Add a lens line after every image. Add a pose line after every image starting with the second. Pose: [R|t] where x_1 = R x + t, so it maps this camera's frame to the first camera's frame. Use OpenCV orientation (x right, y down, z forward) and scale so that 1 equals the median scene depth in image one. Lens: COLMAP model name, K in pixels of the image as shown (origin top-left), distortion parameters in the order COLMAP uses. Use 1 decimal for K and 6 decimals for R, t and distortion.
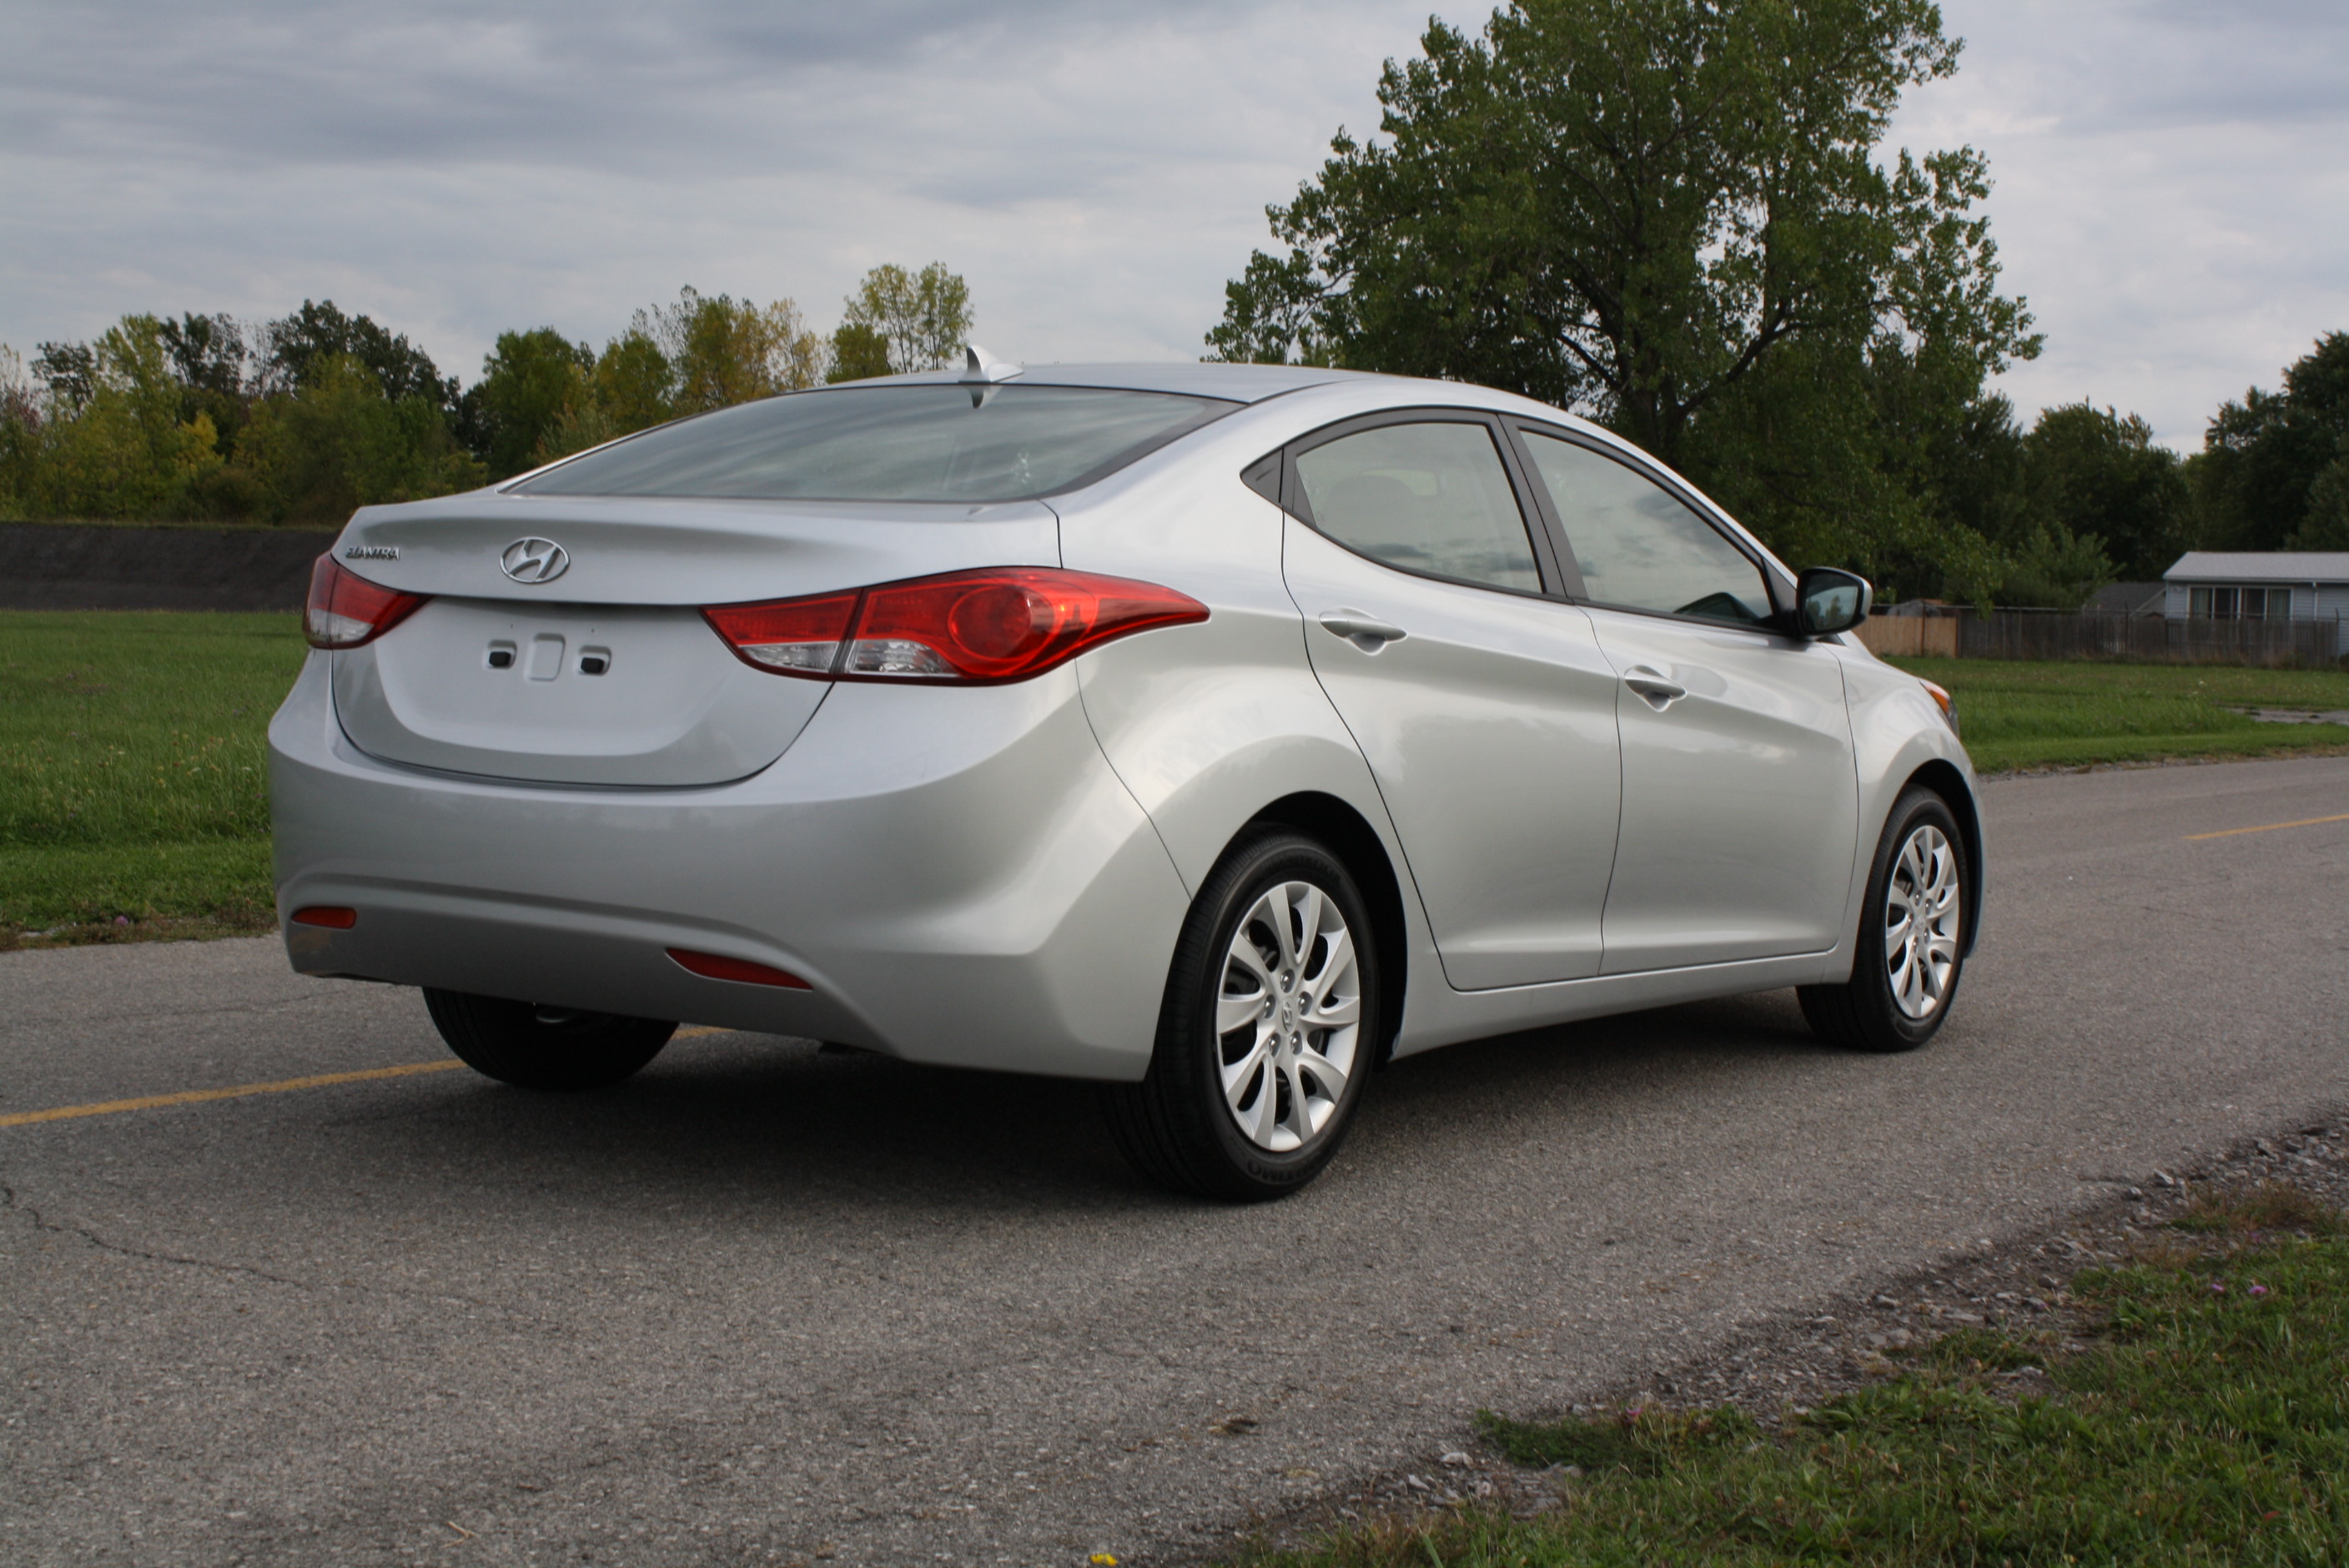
lens RADIAL K [[3547.0, 0, 1168.2], [0, 3547.0, 780.7], [0, 0, 1]] dist [-0.042734, 0.000000]
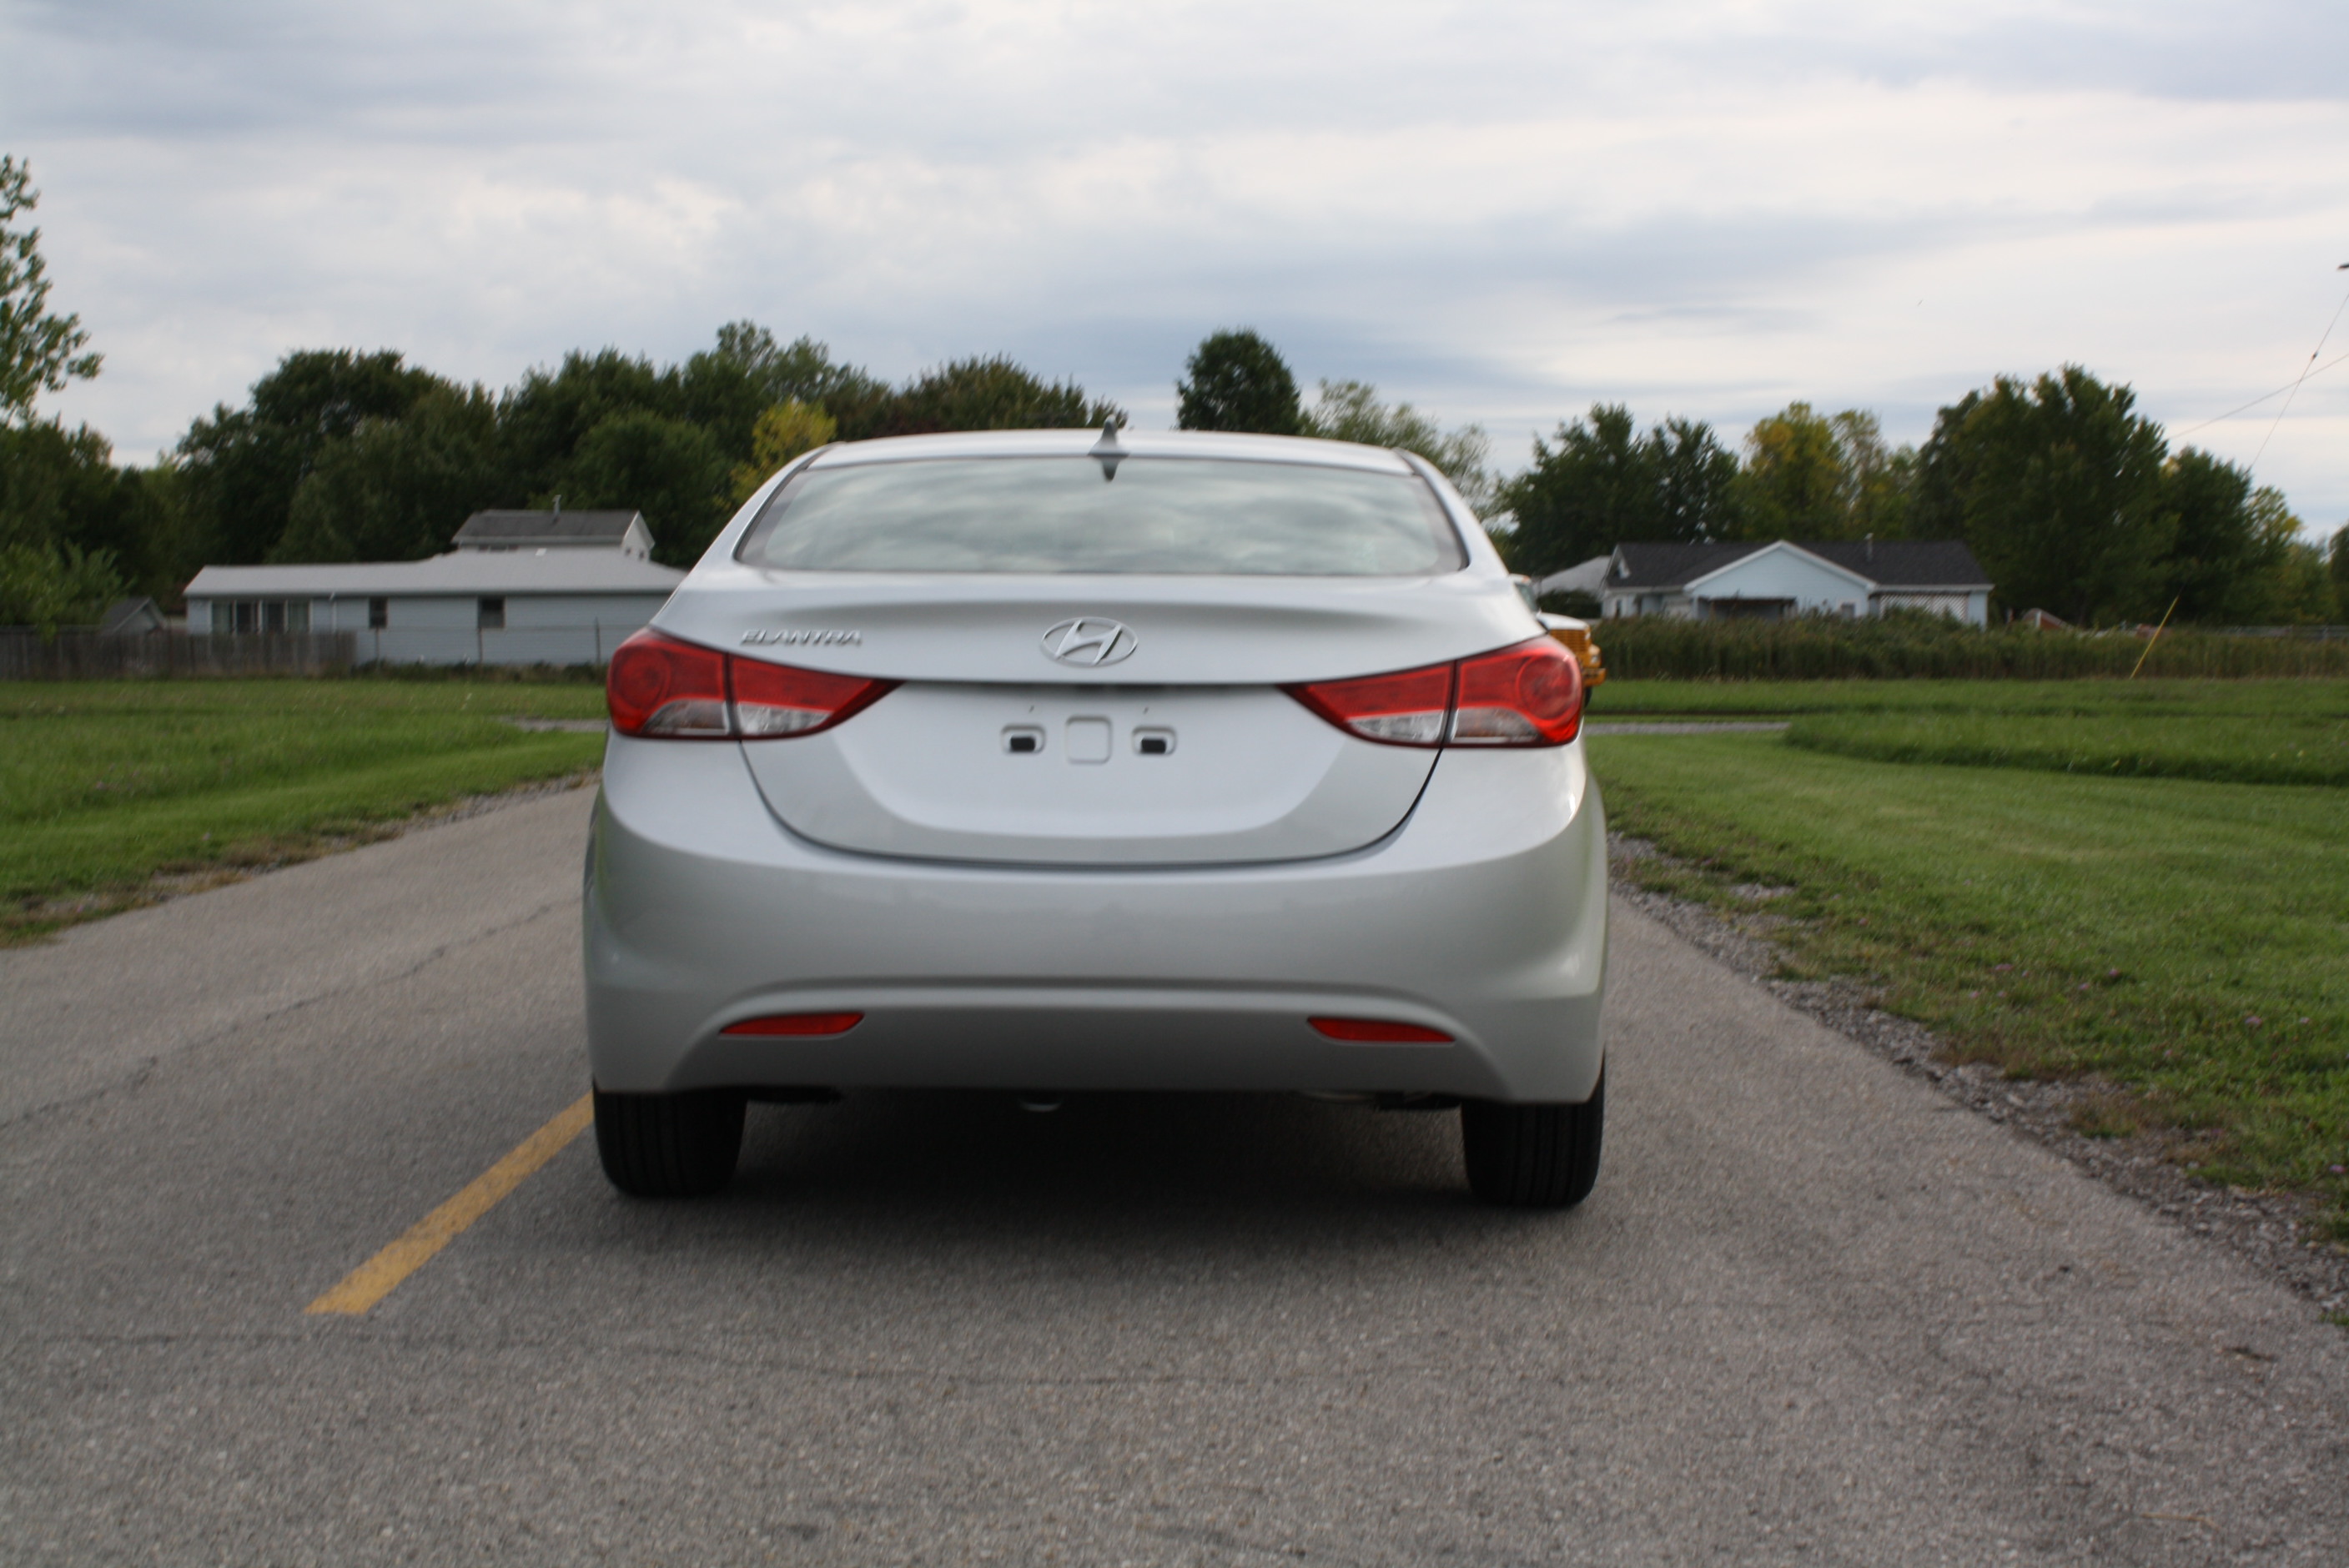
lens RADIAL K [[3547.0, 0, 1165.8], [0, 3547.0, 790.2], [0, 0, 1]] dist [-0.042734, 0.000000]
pose [[0.822523, -0.054198, 0.566144, -0.130470], [0.054481, 0.998380, 0.016424, -0.006469], [-0.566117, 0.017335, 0.824143, 0.030562]]
